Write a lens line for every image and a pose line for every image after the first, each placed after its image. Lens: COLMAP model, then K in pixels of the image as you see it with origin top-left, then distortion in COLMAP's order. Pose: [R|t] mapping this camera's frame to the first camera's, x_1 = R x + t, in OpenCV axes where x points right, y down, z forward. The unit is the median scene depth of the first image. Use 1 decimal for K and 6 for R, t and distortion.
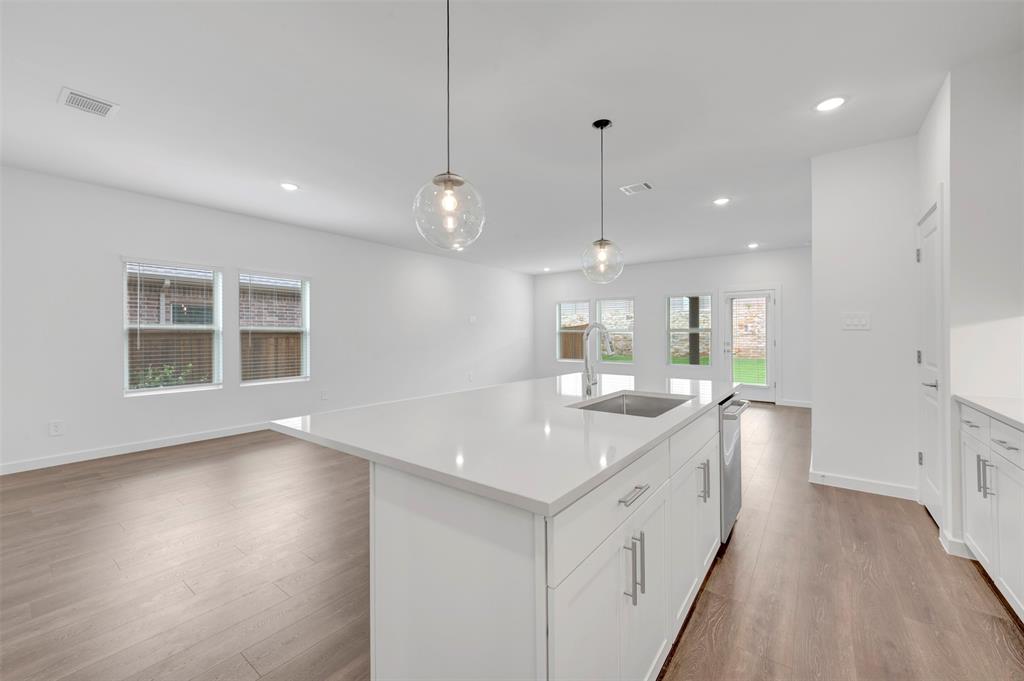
lens RADIAL K [[410.2, 0, 510.9], [0, 410.2, 335.4], [0, 0, 1]] dist [0.000953, -0.000255]
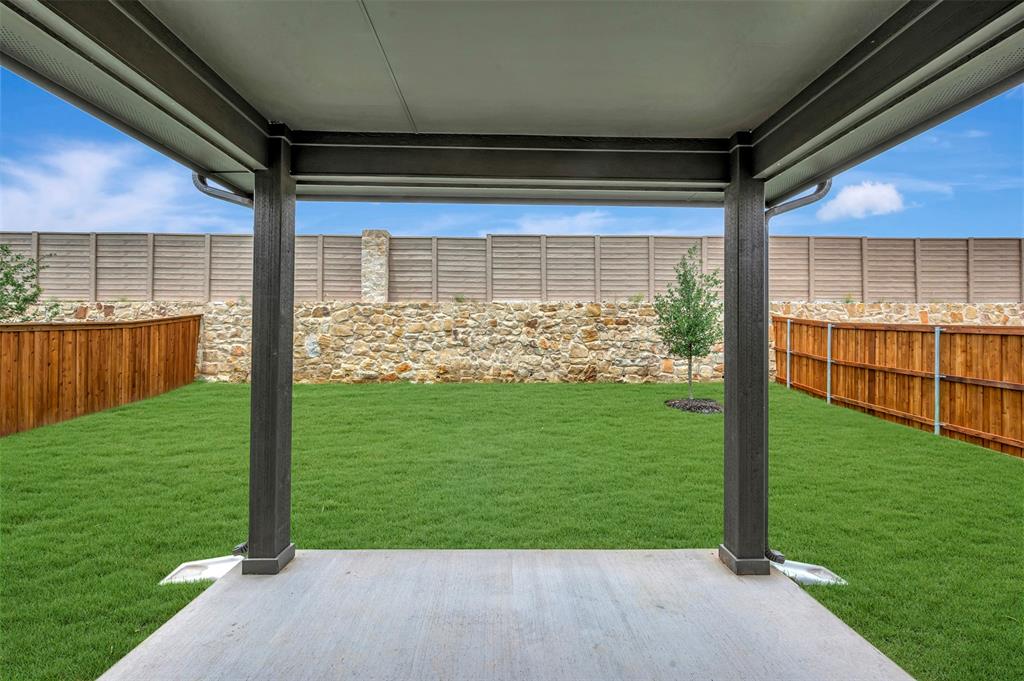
lens RADIAL K [[410.2, 0, 512.4], [0, 410.2, 337.0], [0, 0, 1]] dist [0.000953, -0.000255]
pose [[0.788929, 0.013966, 0.614325, 0.728708], [-0.009764, 0.999900, -0.010193, -0.026322], [-0.614406, 0.002043, 0.788987, 1.280965]]
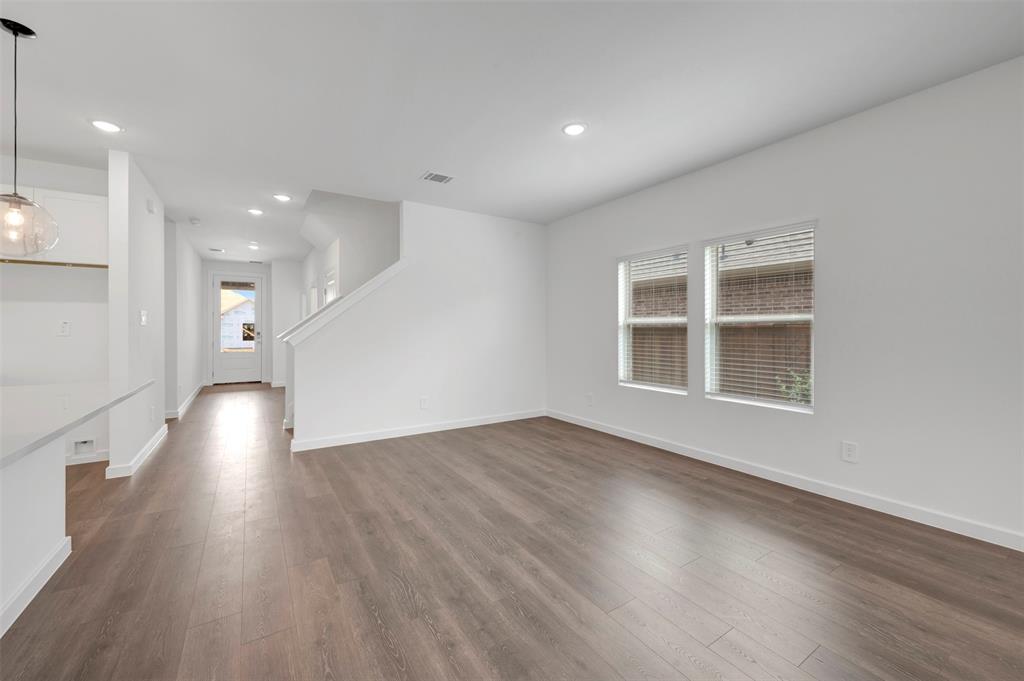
lens RADIAL K [[410.2, 0, 512.0], [0, 410.2, 331.7], [0, 0, 1]] dist [0.000953, -0.000255]
pose [[-0.347044, 0.005908, -0.937830, 0.140192], [0.000108, 0.999980, 0.006260, -0.000736], [0.937849, 0.002072, -0.347038, 0.810204]]
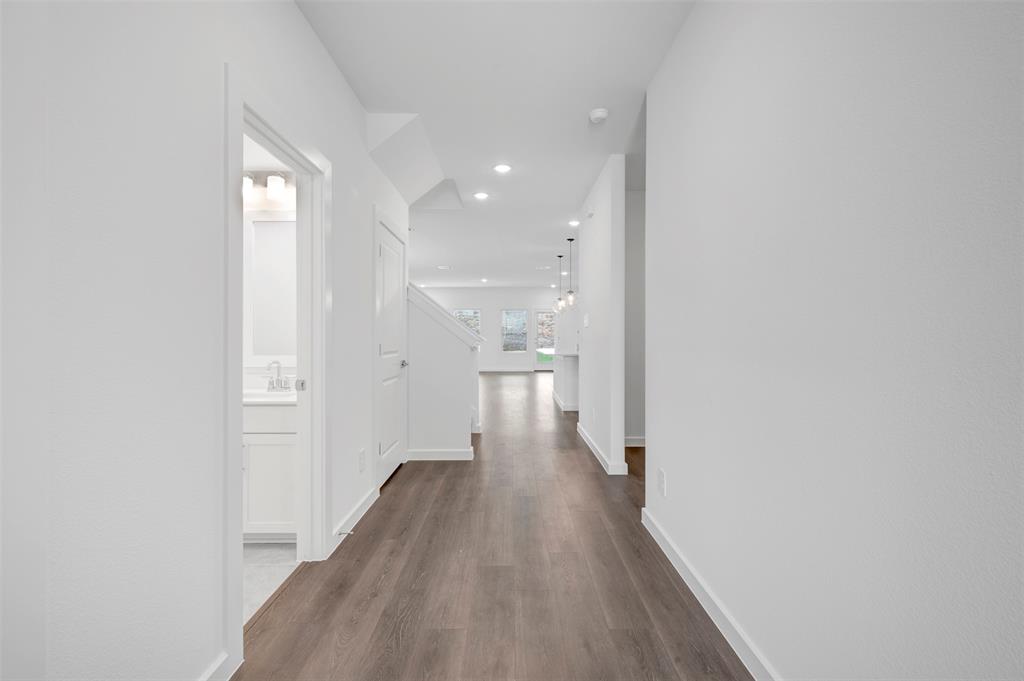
lens RADIAL K [[439.3, 0, 511.1], [0, 439.3, 337.9], [0, 0, 1]] dist [-0.000033, -0.000049]
pose [[0.798492, -0.005638, 0.601979, -0.886244], [0.002699, 0.999980, 0.005785, 0.006036], [-0.601999, -0.002995, 0.798491, -0.555435]]
